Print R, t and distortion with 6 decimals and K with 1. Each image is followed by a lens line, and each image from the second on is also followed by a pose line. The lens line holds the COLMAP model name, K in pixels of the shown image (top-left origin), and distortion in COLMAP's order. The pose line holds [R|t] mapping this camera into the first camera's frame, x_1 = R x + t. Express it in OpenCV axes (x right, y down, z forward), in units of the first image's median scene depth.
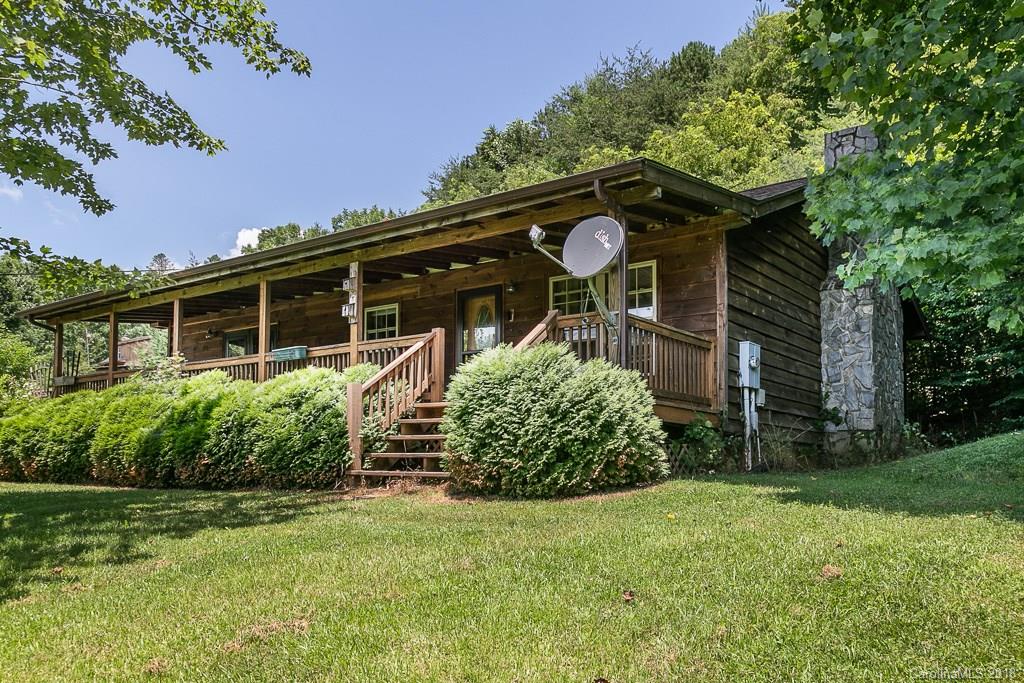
lens RADIAL K [[775.0, 0, 512.6], [0, 775.0, 384.3], [0, 0, 1]] dist [0.086943, -0.000883]
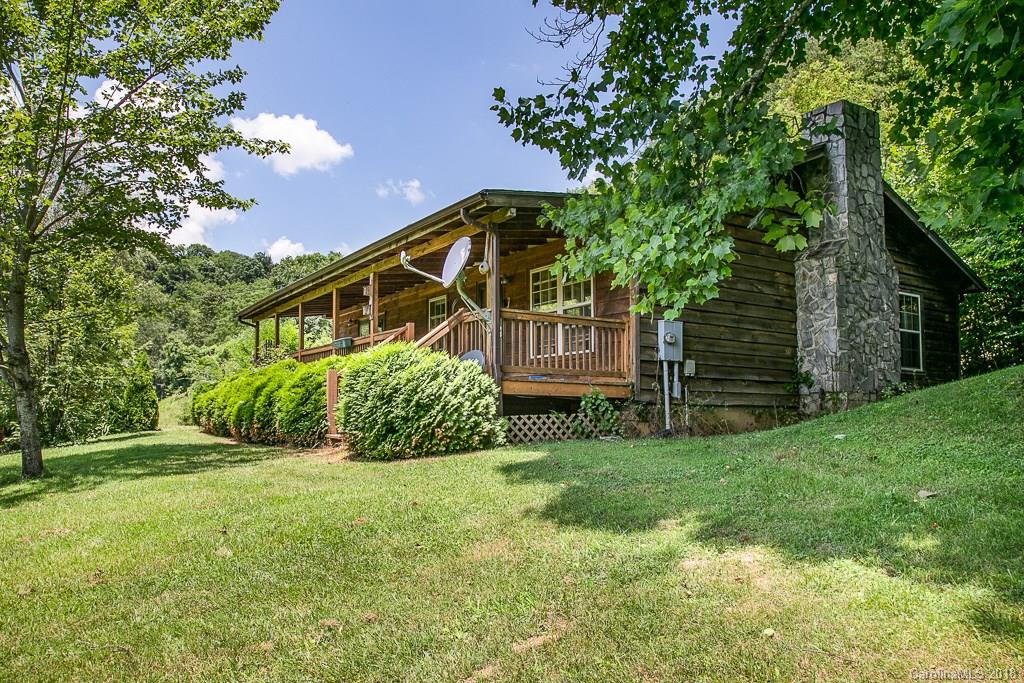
lens RADIAL K [[716.3, 0, 512.0], [0, 716.3, 341.5], [0, 0, 1]] dist [-0.003183, -0.000270]
pose [[0.936158, -0.038861, -0.349425, 0.437645], [0.041785, 0.999126, 0.000832, -0.032236], [0.349088, -0.015380, 0.936964, -0.052519]]
